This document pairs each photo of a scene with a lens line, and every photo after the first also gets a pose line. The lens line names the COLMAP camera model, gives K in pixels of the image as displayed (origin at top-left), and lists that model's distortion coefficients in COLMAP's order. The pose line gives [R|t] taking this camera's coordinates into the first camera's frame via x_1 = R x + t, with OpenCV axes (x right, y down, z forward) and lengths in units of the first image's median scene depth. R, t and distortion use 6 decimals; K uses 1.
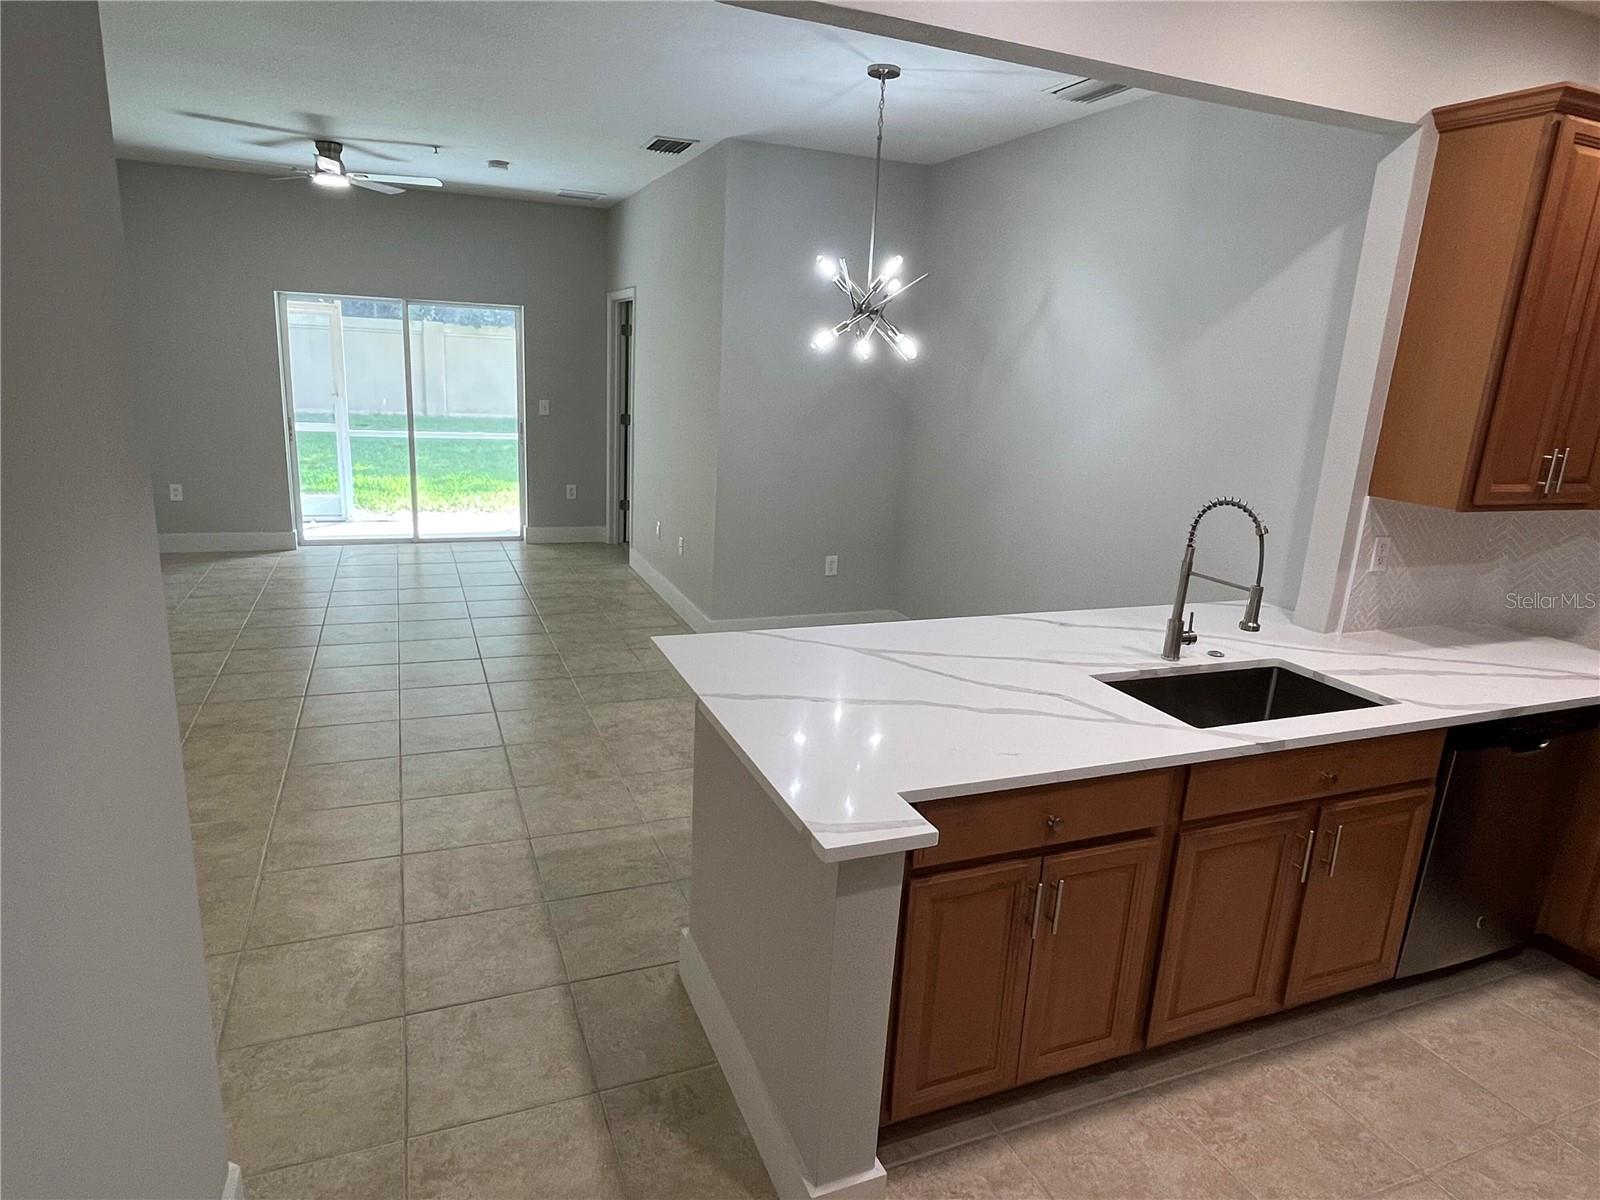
lens RADIAL K [[944.3, 0, 793.0], [0, 944.3, 605.2], [0, 0, 1]] dist [-0.002972, 0.000090]
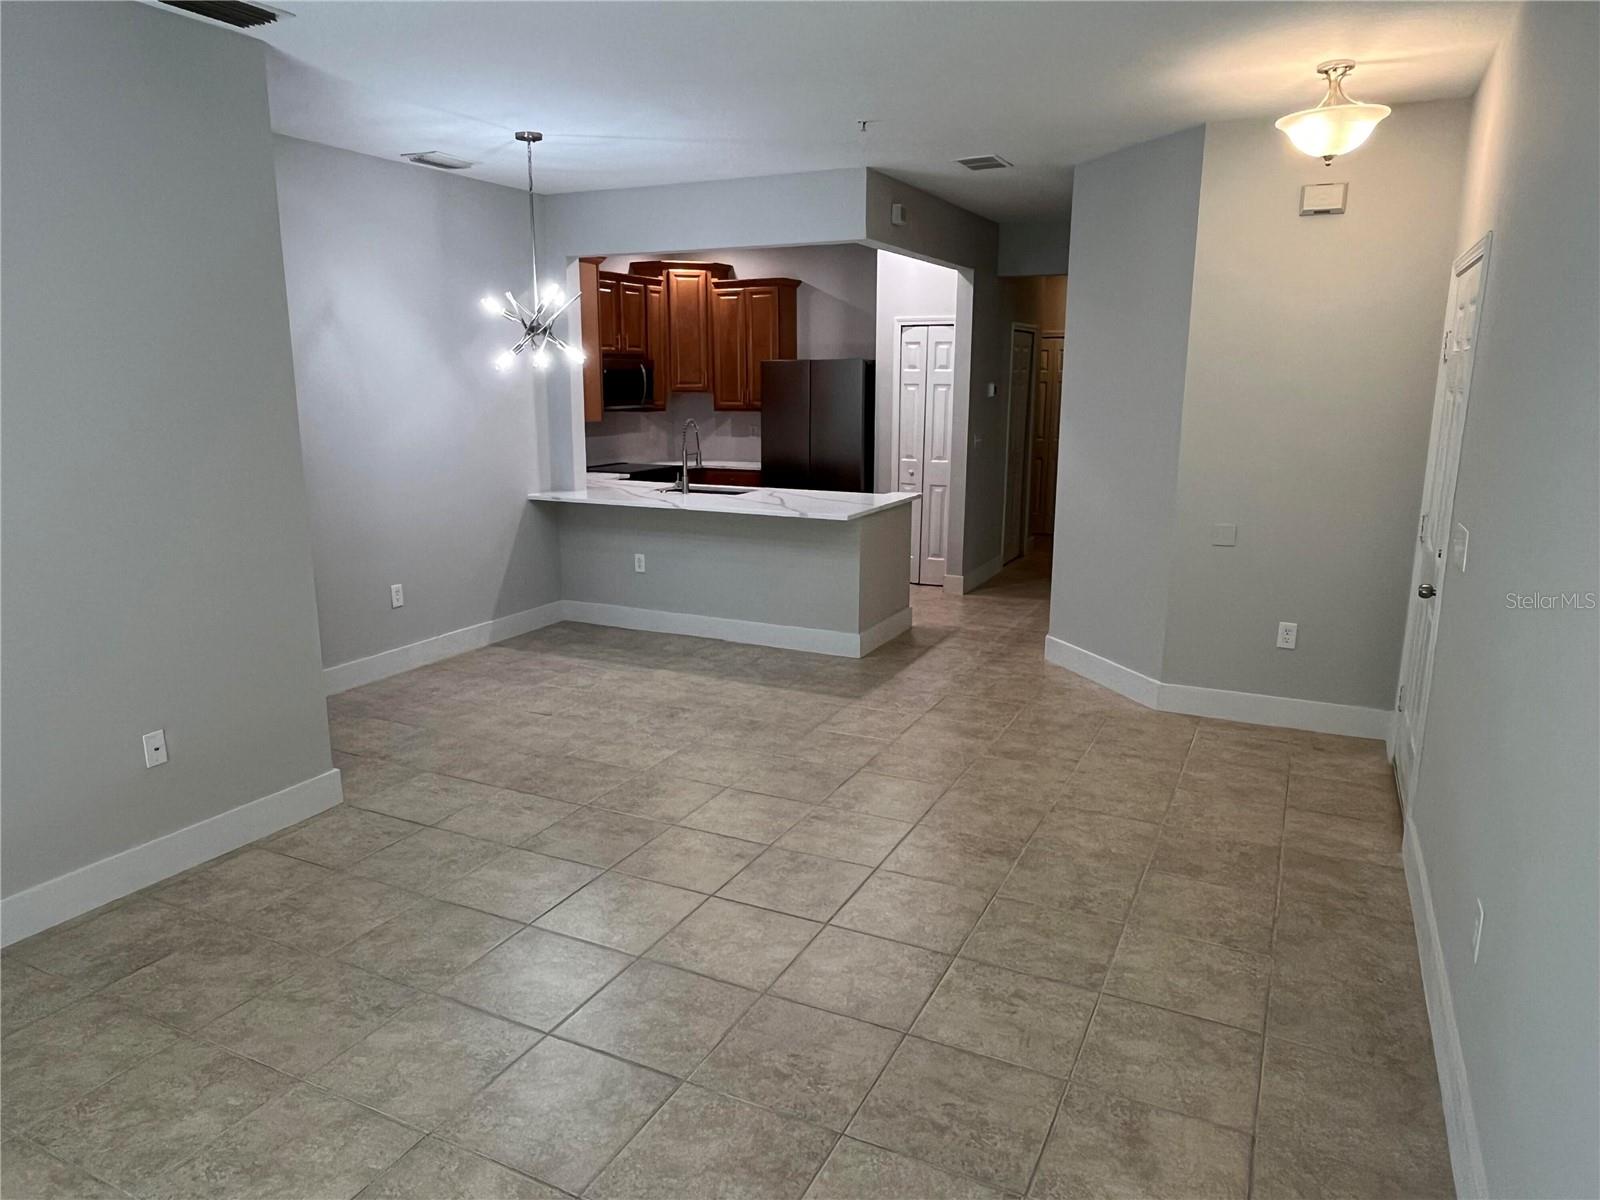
lens RADIAL K [[1056.0, 0, 792.0], [0, 1056.0, 608.7], [0, 0, 1]] dist [0.000375, 0.001572]
pose [[-0.661056, -0.214286, 0.719087, -0.804274], [0.154132, 0.899135, 0.409633, -0.337509], [-0.734335, 0.381625, -0.561350, 1.129651]]
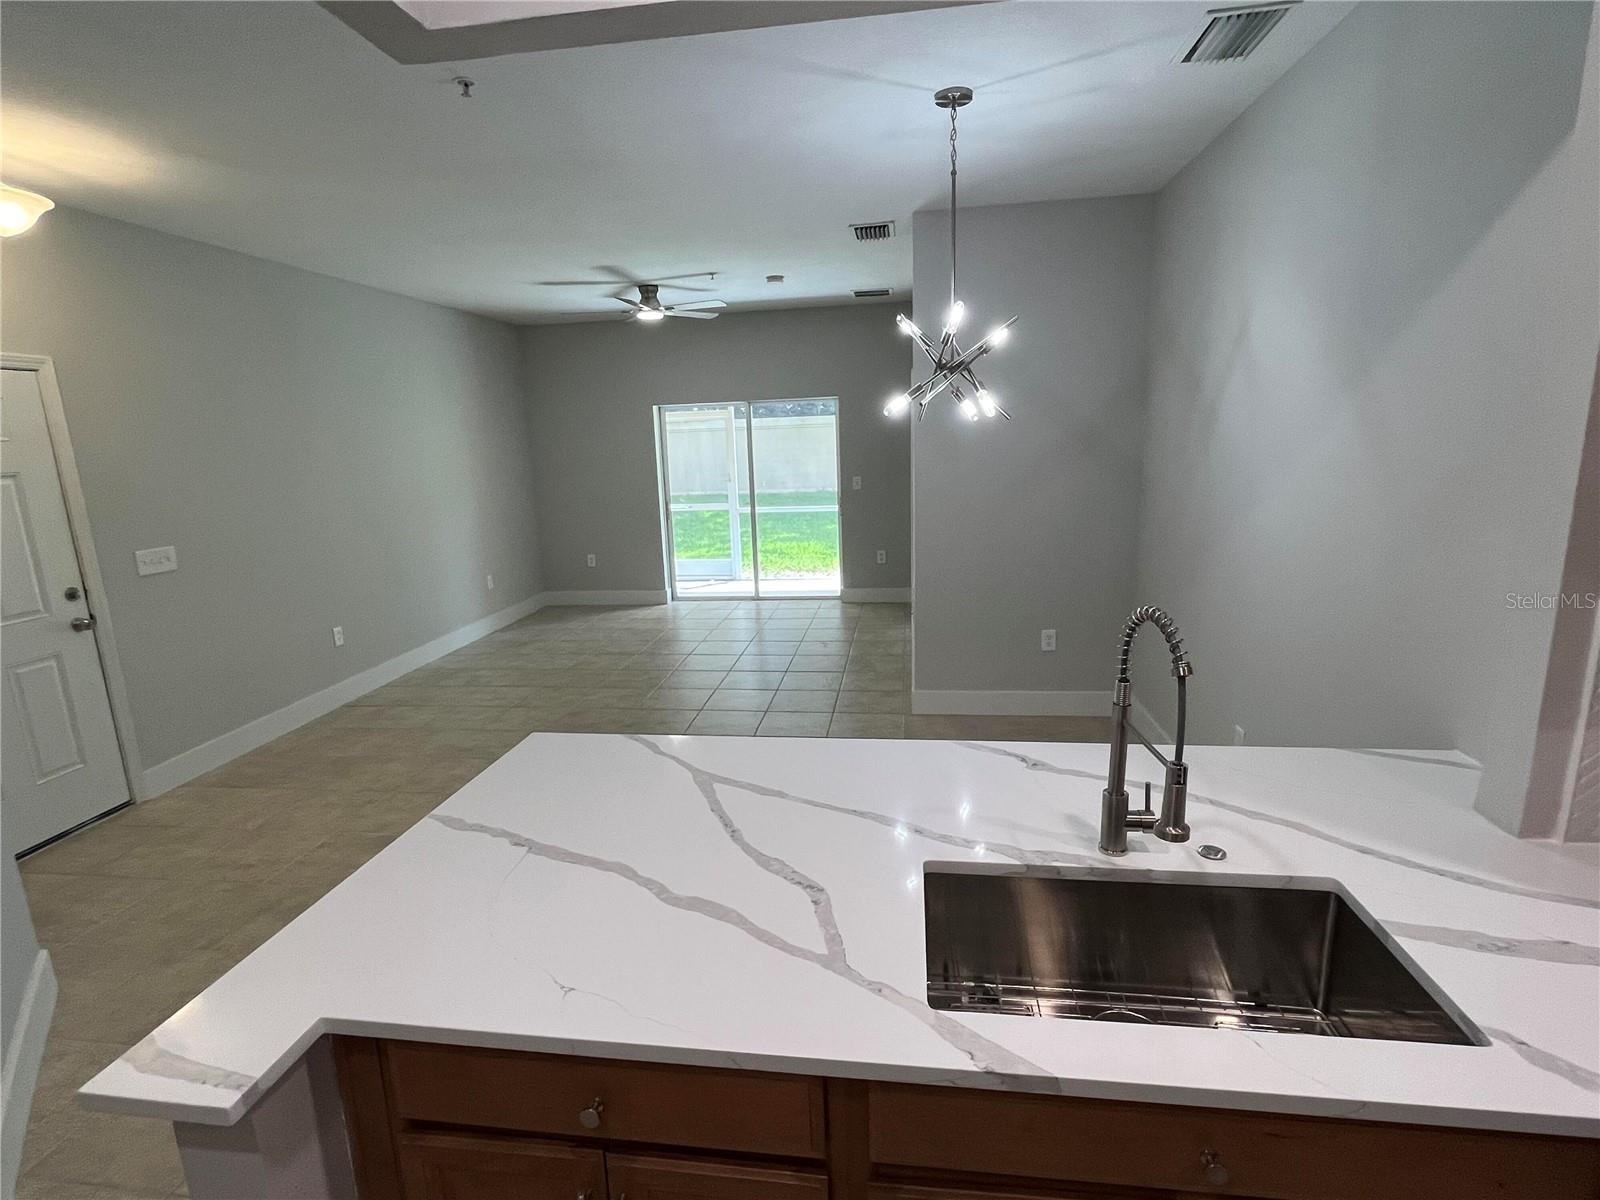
lens RADIAL K [[807.6, 0, 792.9], [0, 807.6, 603.8], [0, 0, 1]] dist [-0.005409, 0.001313]
pose [[0.860258, 0.024314, -0.509279, 0.234045], [-0.048957, 0.998186, -0.035040, -0.038803], [0.507503, 0.055076, 0.859888, 0.194992]]
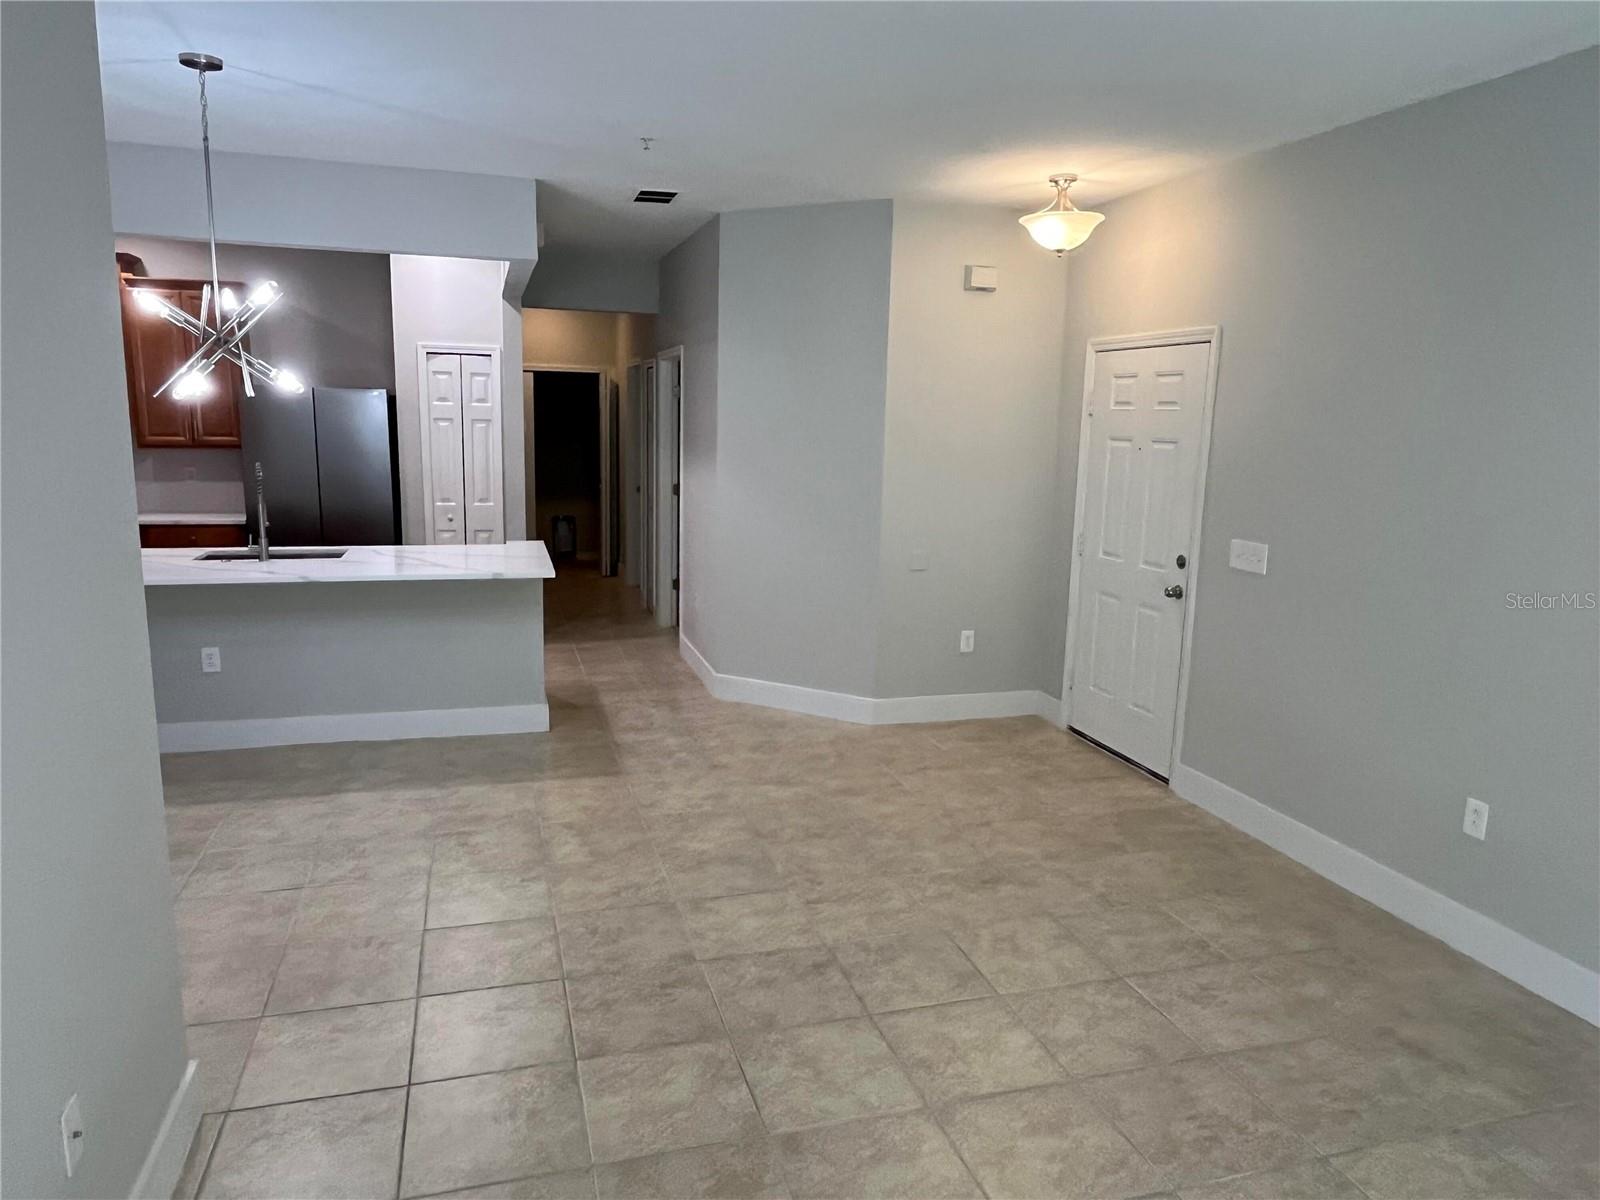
lens RADIAL K [[1051.2, 0, 806.3], [0, 1051.2, 607.8], [0, 0, 1]] dist [-0.004910, -0.003549]
pose [[-0.992653, -0.094387, 0.075703, -0.359401], [-0.053435, 0.903326, 0.425614, -0.355410], [-0.108557, 0.418442, -0.901733, 1.279538]]
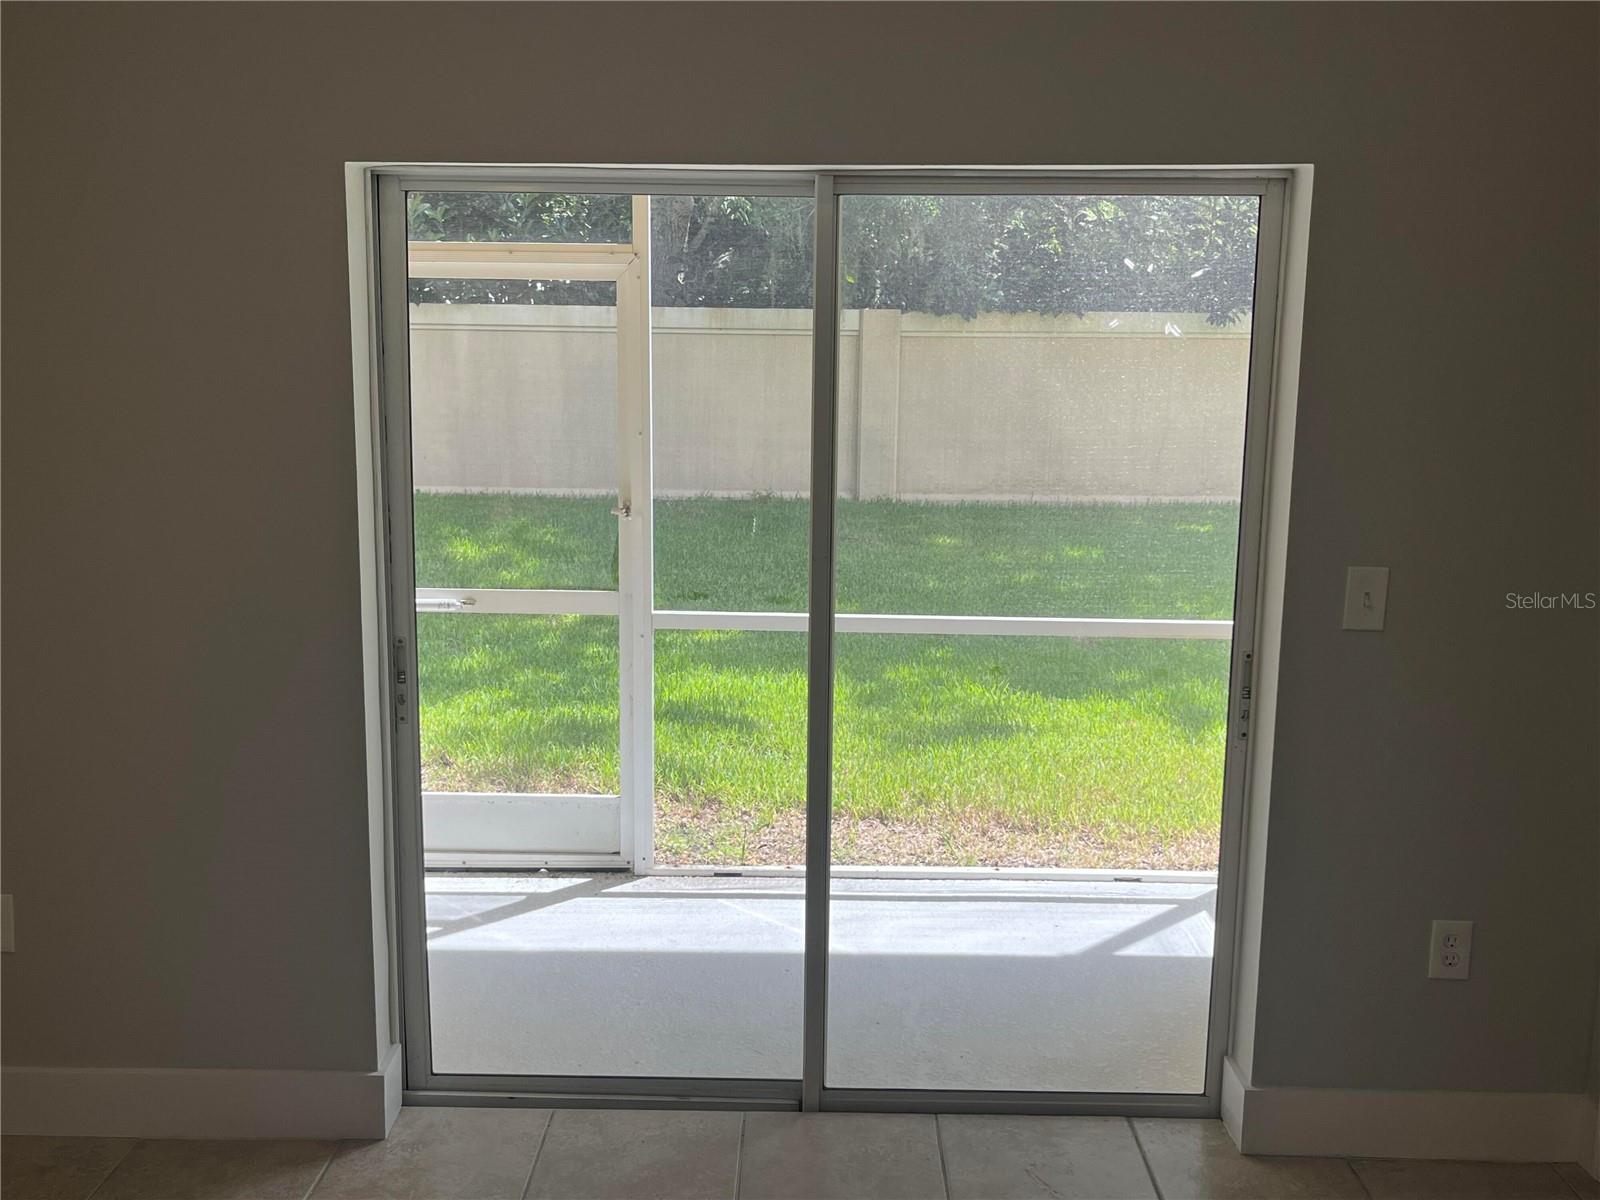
lens RADIAL K [[1510.5, 0, 800.0], [0, 1510.5, 600.0], [0, 0, 1]] dist [-0.003292, -0.002136]
pose [[0.922369, 0.024773, -0.385515, -0.350619], [-0.064860, 0.993707, -0.091326, -0.234371], [0.380826, 0.109240, 0.918171, 0.858371]]
